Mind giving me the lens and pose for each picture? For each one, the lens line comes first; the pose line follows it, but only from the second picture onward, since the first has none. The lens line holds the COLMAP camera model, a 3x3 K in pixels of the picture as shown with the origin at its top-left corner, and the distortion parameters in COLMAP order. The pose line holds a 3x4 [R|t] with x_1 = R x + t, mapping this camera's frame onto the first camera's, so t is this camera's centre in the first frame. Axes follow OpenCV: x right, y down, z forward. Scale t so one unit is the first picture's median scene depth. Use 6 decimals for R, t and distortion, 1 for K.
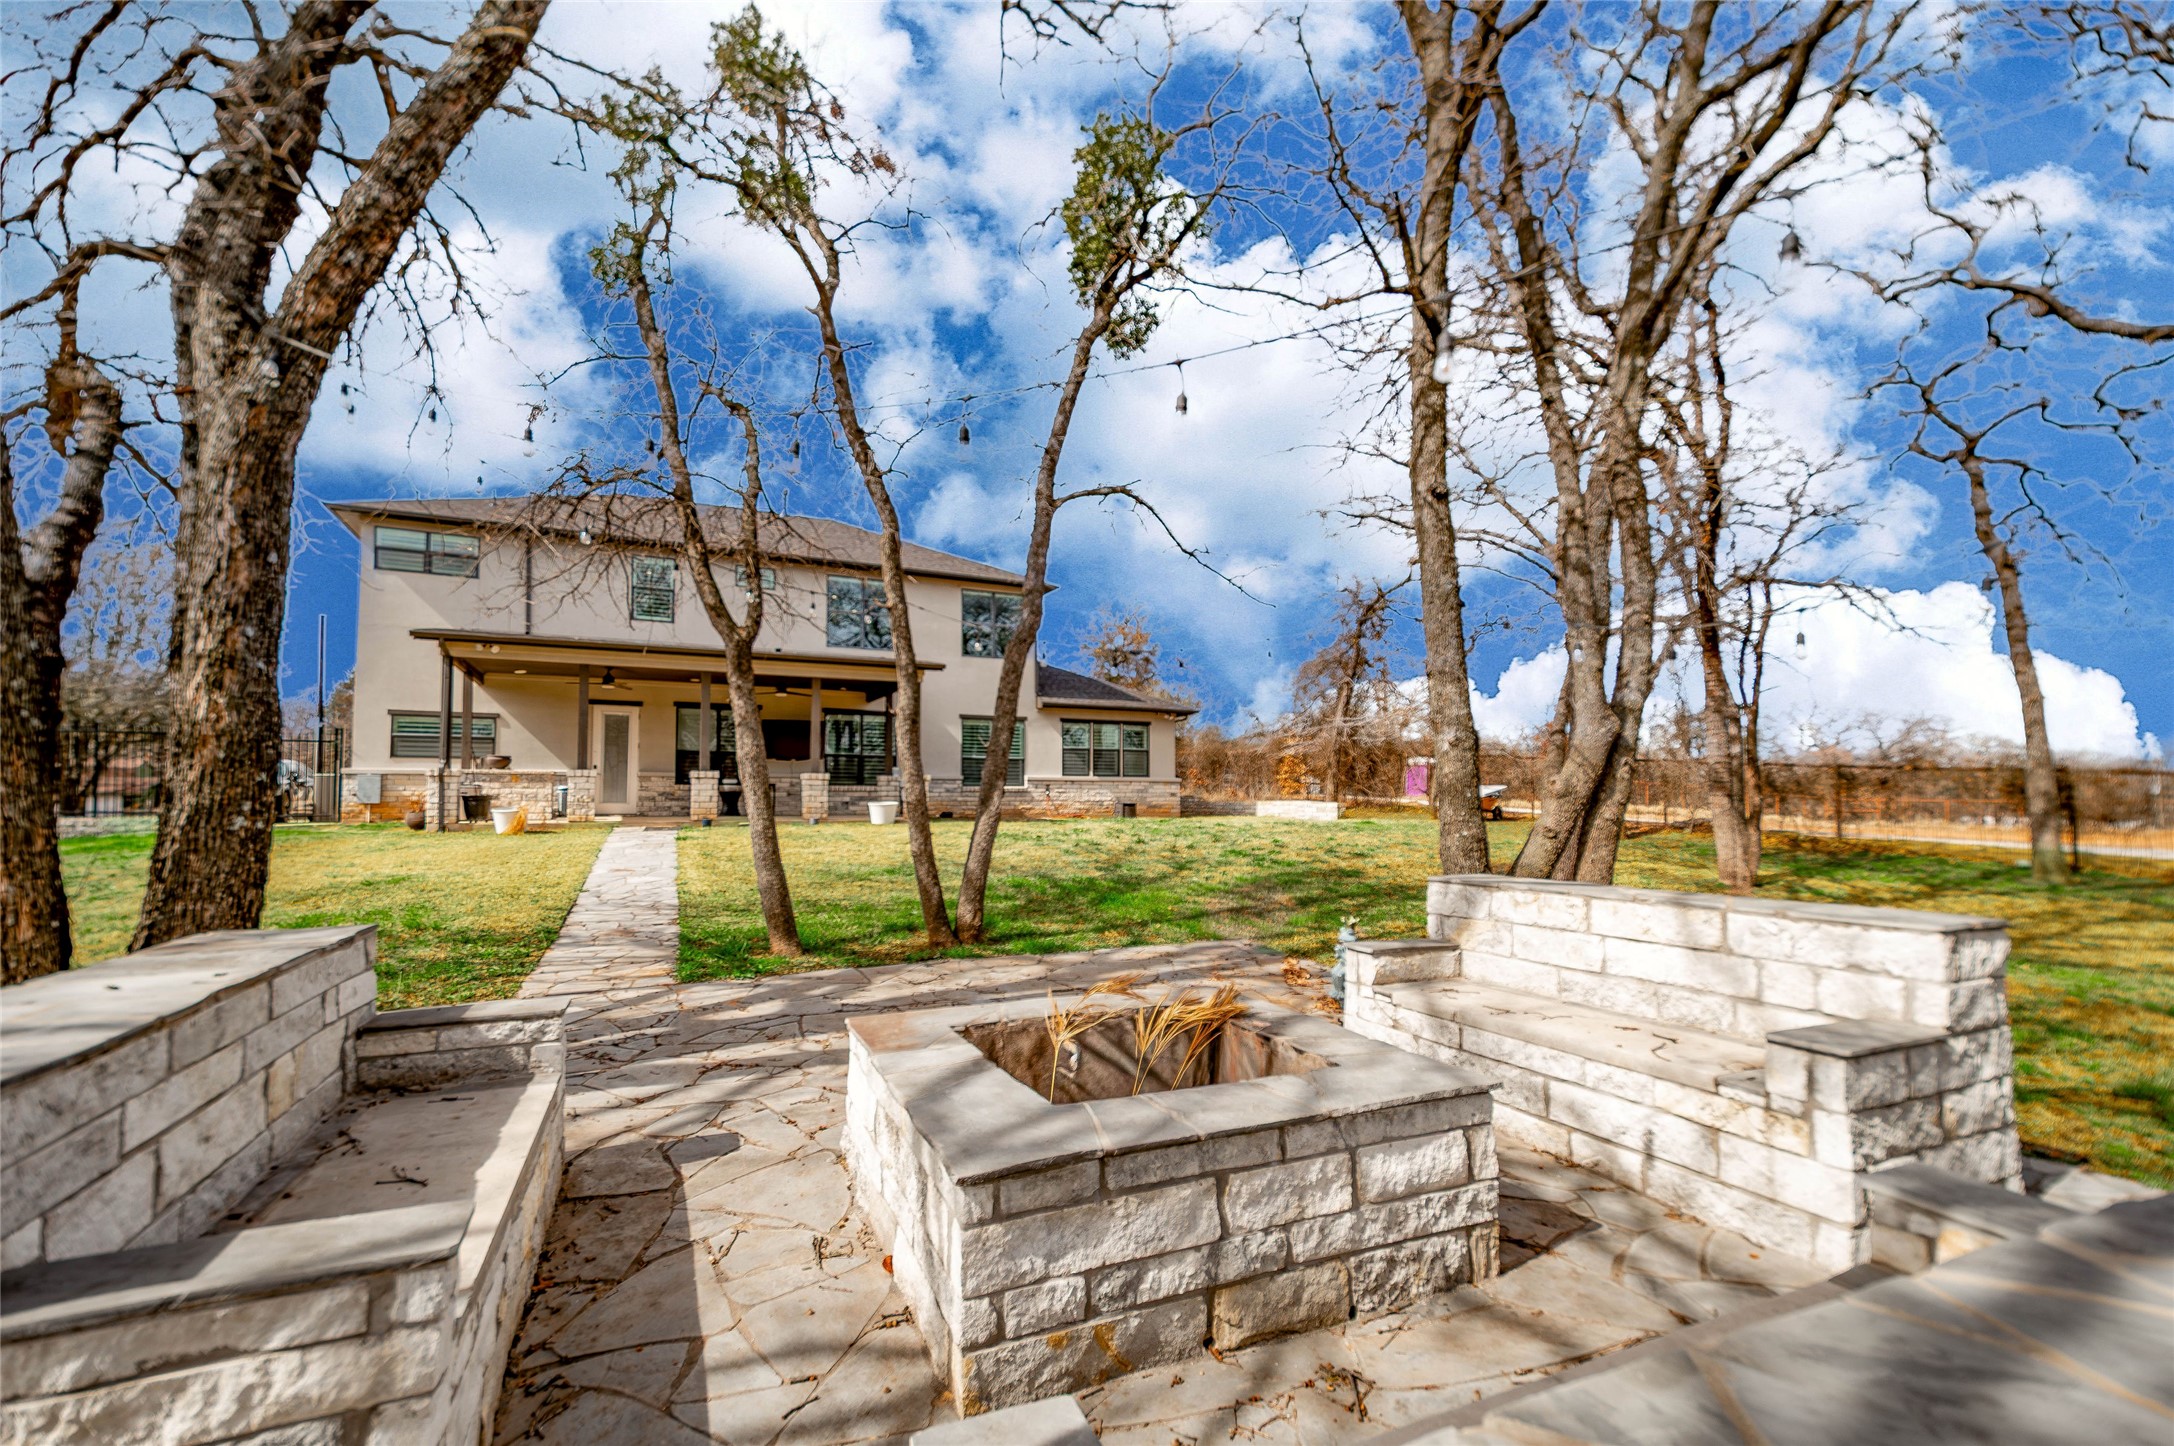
lens RADIAL K [[969.8, 0, 1090.7], [0, 969.8, 734.2], [0, 0, 1]] dist [0.003493, 0.000778]
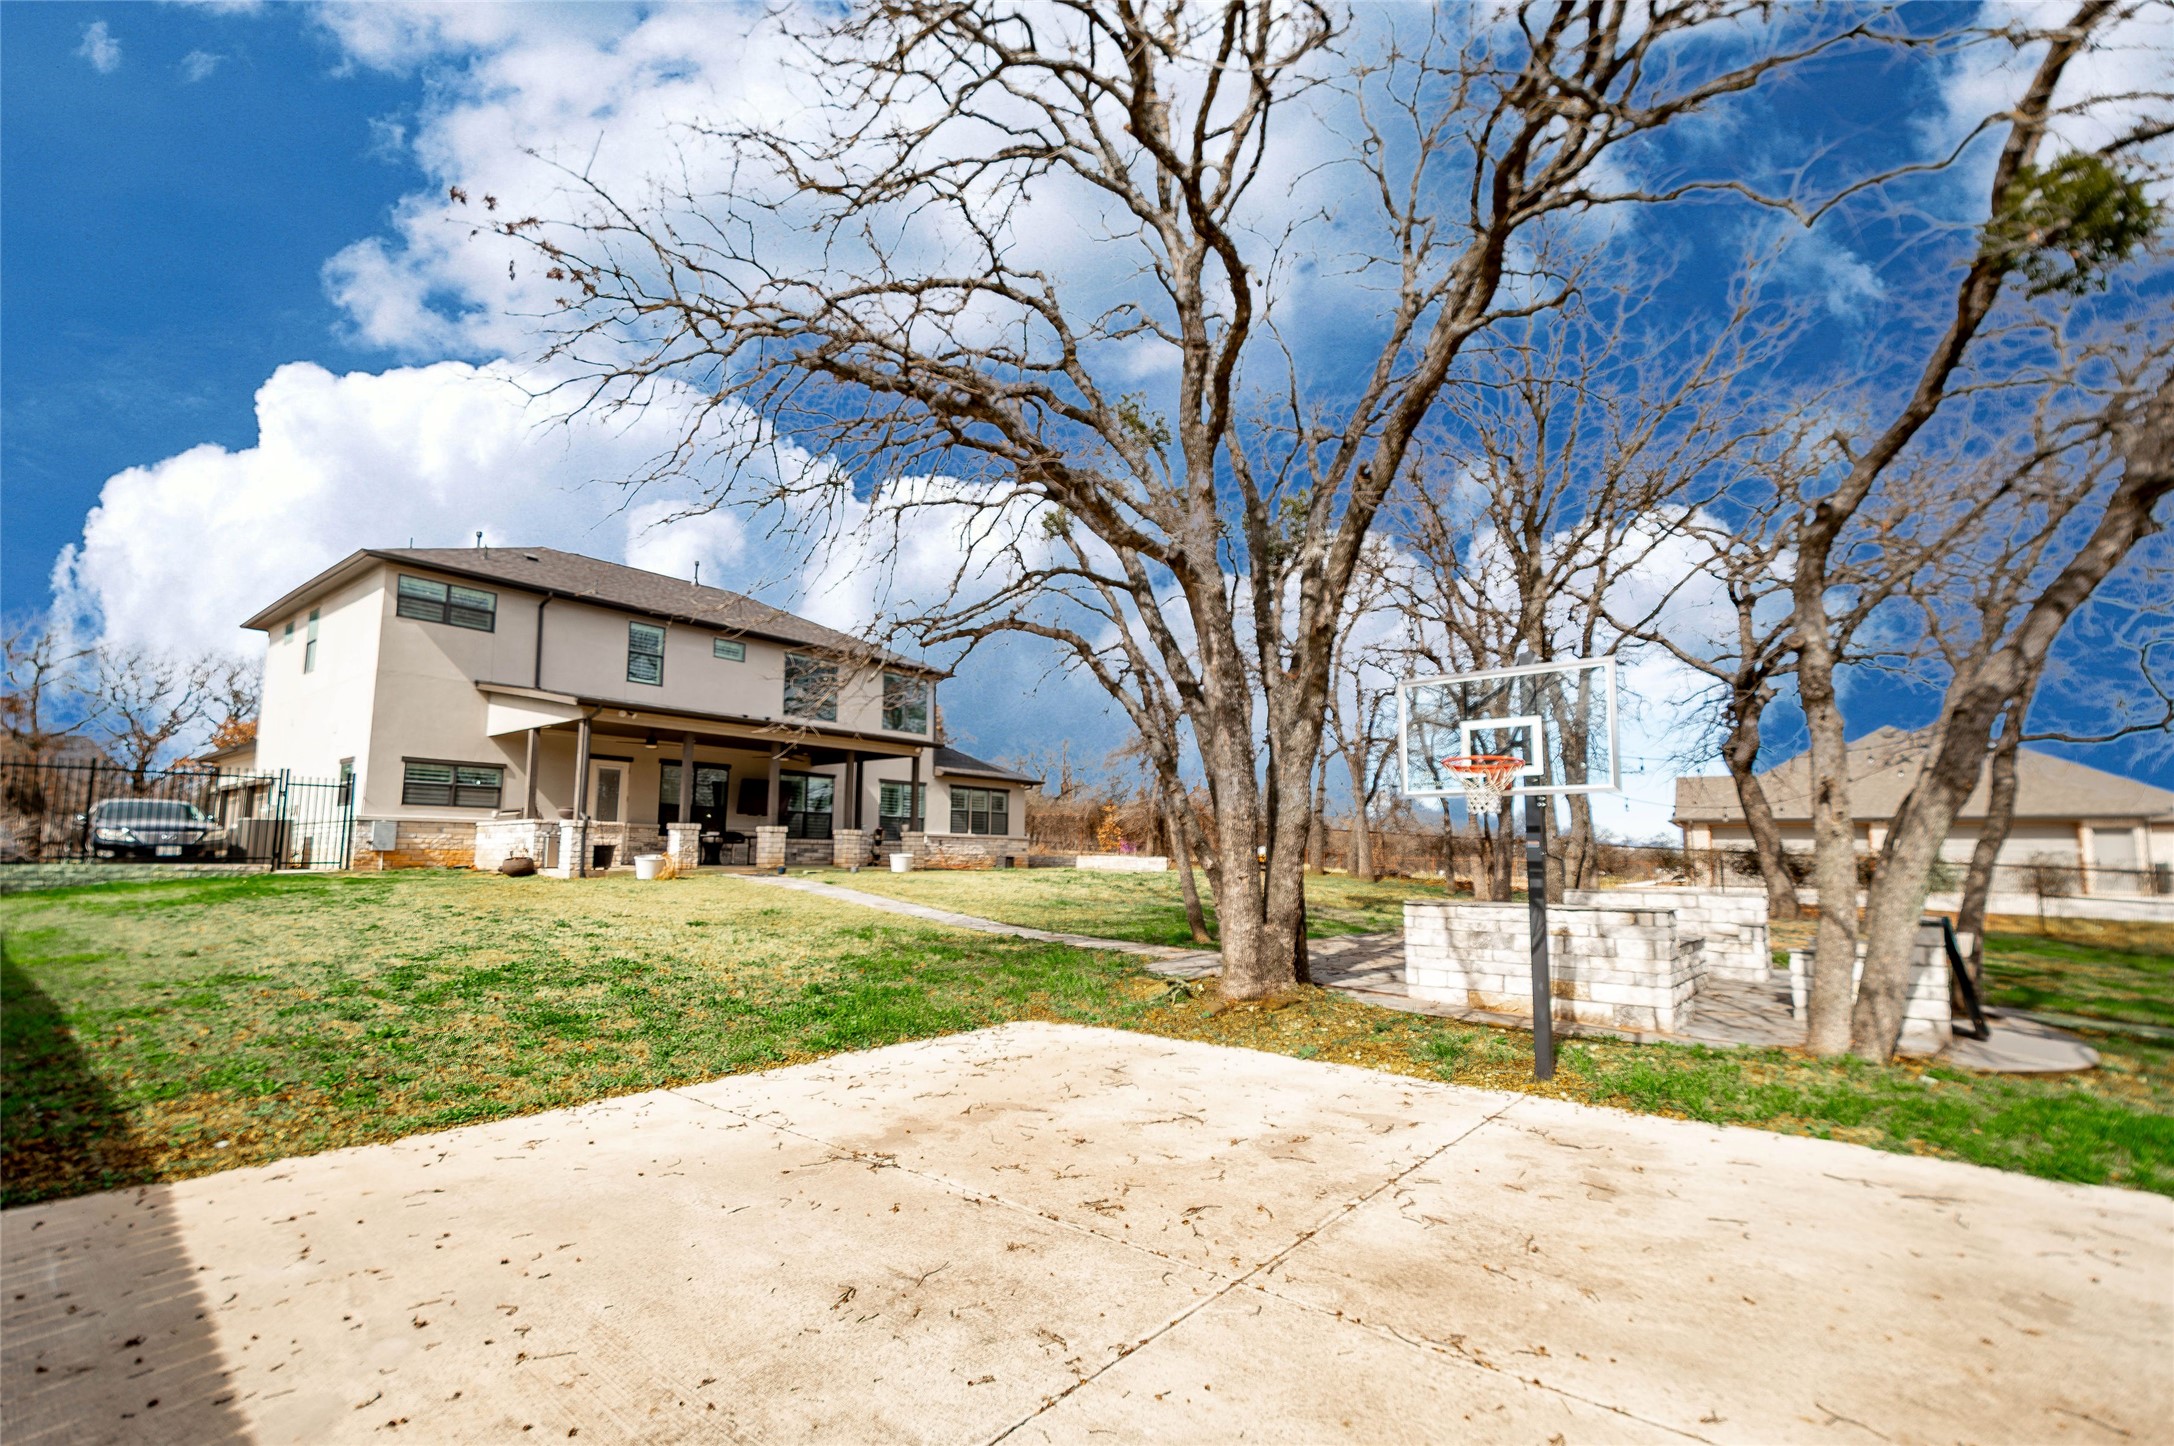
lens RADIAL K [[969.8, 0, 1088.6], [0, 969.8, 721.9], [0, 0, 1]] dist [0.003493, 0.000778]
pose [[0.896558, 0.069356, 0.437463, -0.469776], [-0.040748, 0.996391, -0.074459, -0.013266], [-0.441049, 0.048931, 0.896148, -0.188315]]
